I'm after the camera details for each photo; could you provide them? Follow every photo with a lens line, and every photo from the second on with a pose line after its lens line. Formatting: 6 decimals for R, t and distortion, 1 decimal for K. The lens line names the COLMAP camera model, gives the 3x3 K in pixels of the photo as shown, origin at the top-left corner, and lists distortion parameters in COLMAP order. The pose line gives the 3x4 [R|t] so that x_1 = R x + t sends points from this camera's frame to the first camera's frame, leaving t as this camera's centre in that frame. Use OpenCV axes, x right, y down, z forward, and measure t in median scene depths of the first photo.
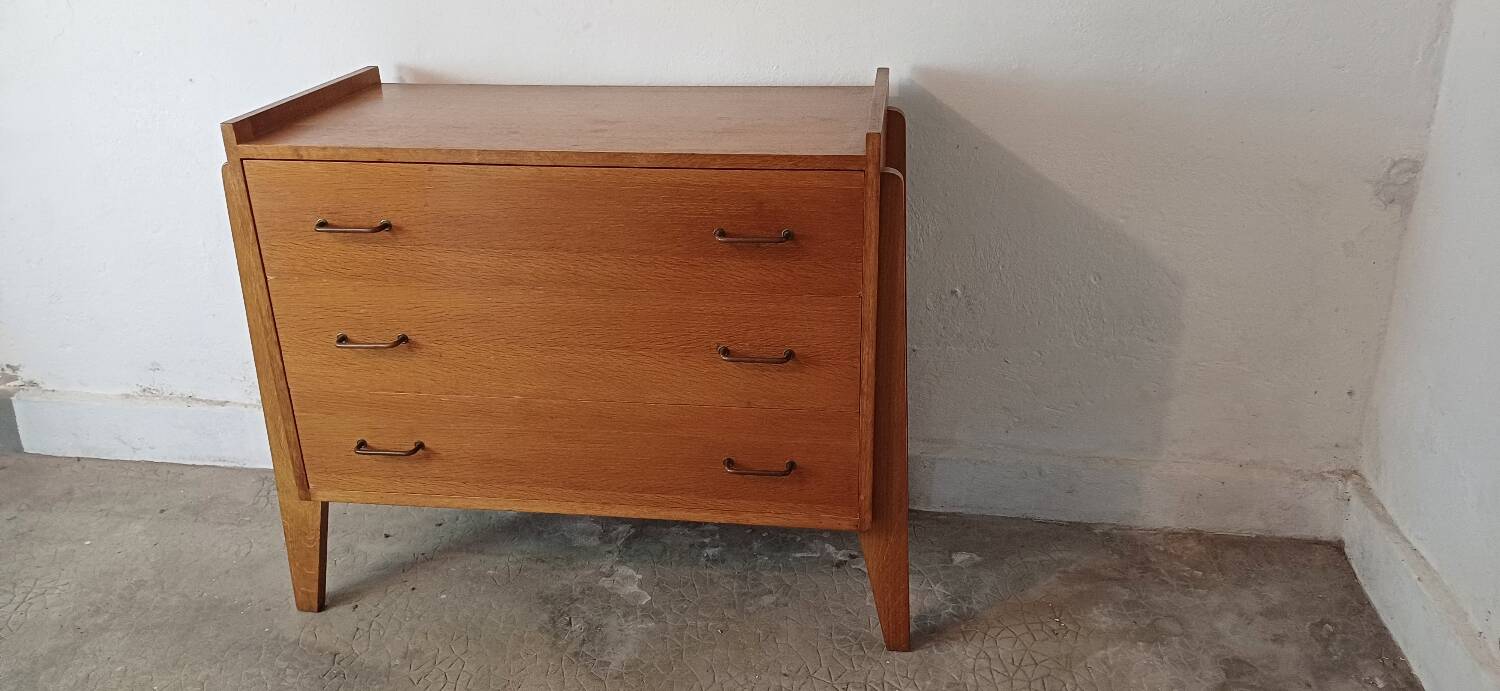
lens RADIAL K [[1112.2, 0, 734.9], [0, 1112.2, 330.2], [0, 0, 1]] dist [0.107140, -0.133473]
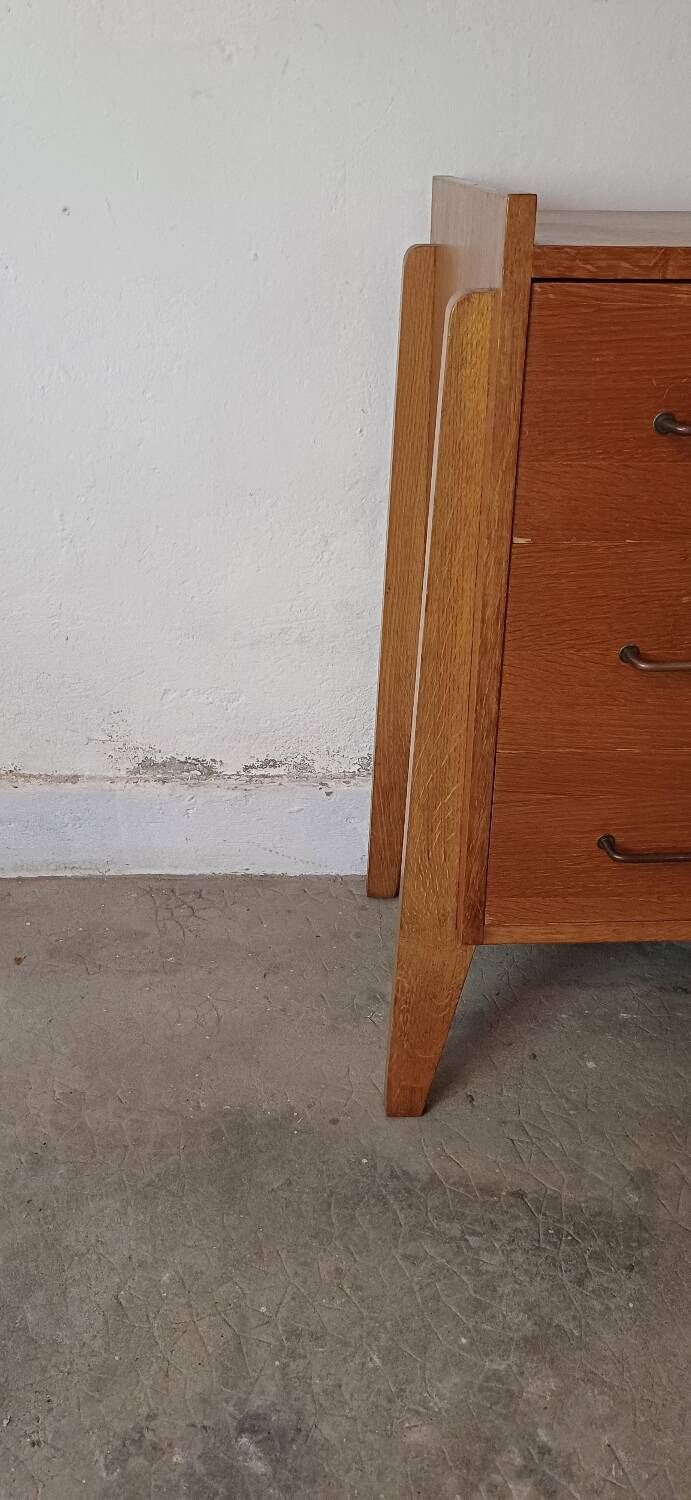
lens RADIAL K [[1113.0, 0, 379.9], [0, 1113.0, 770.5], [0, 0, 1]] dist [0.042953, -0.021196]
pose [[0.976084, -0.062727, 0.208148, -0.511687], [0.040271, 0.993068, 0.110426, -0.001041], [-0.213632, -0.099402, 0.971844, 0.451114]]
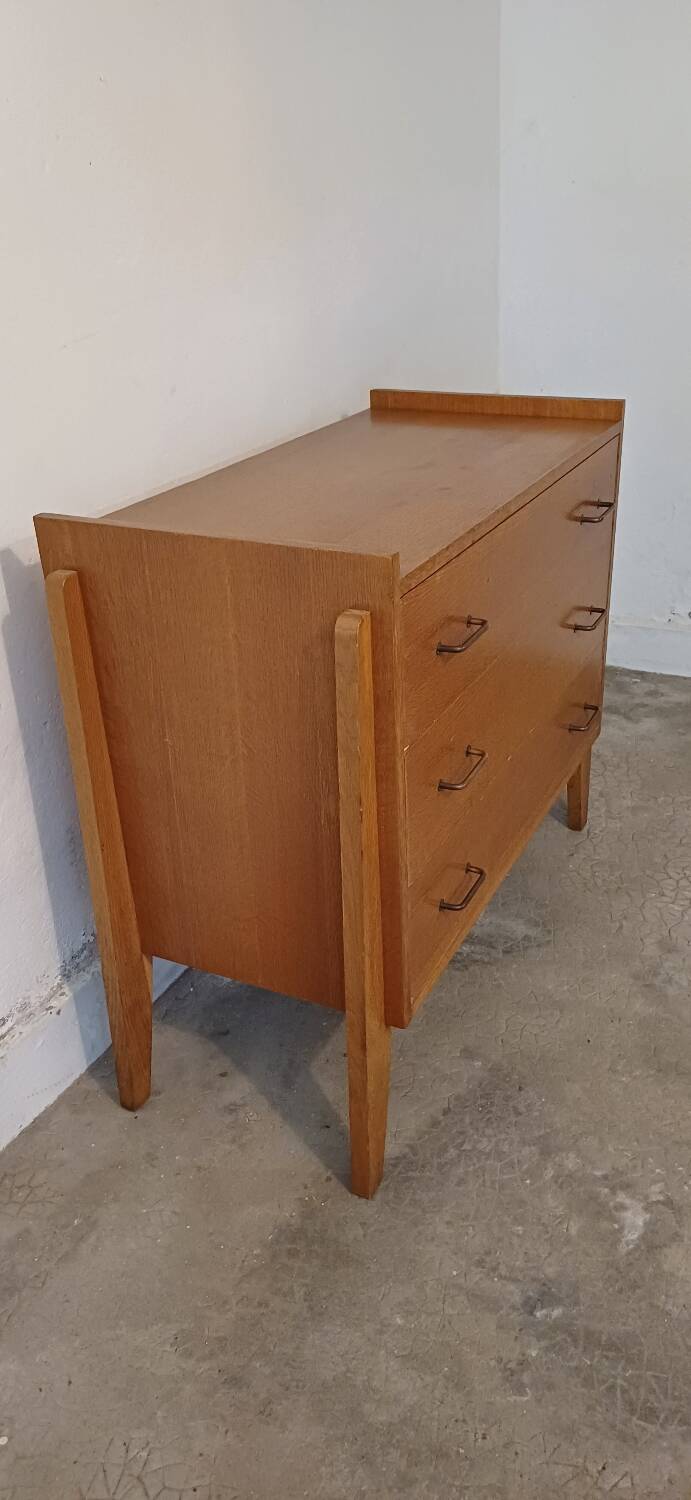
lens RADIAL K [[1113.0, 0, 379.9], [0, 1113.0, 770.5], [0, 0, 1]] dist [0.042953, -0.021196]
pose [[0.287898, -0.431961, 0.854707, -0.958293], [0.393071, 0.867151, 0.305849, -0.221337], [-0.873276, 0.247907, 0.419442, 0.590696]]
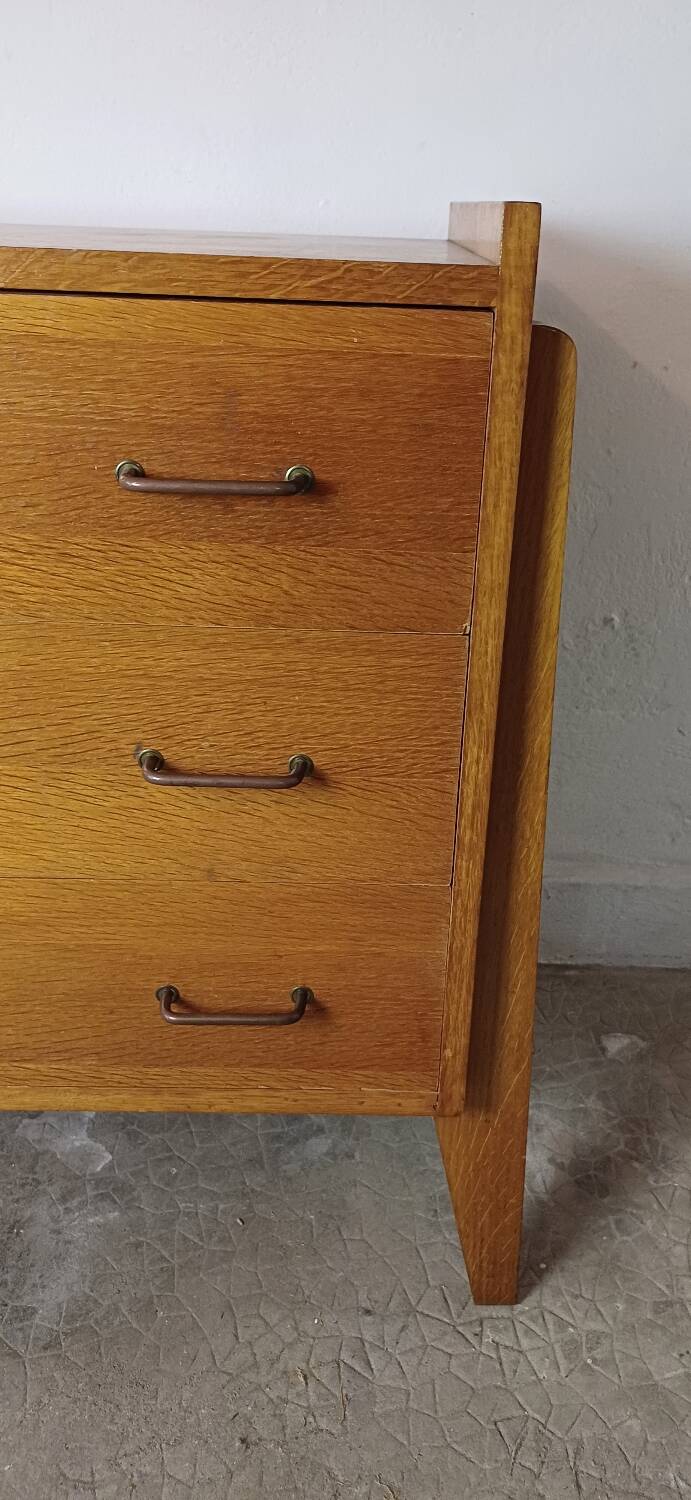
lens RADIAL K [[1113.0, 0, 379.9], [0, 1113.0, 770.5], [0, 0, 1]] dist [0.042953, -0.021196]
pose [[0.986521, -0.018322, 0.162605, -0.030441], [0.007664, 0.997794, 0.065935, 0.007302], [-0.163455, -0.063800, 0.984486, 0.438953]]
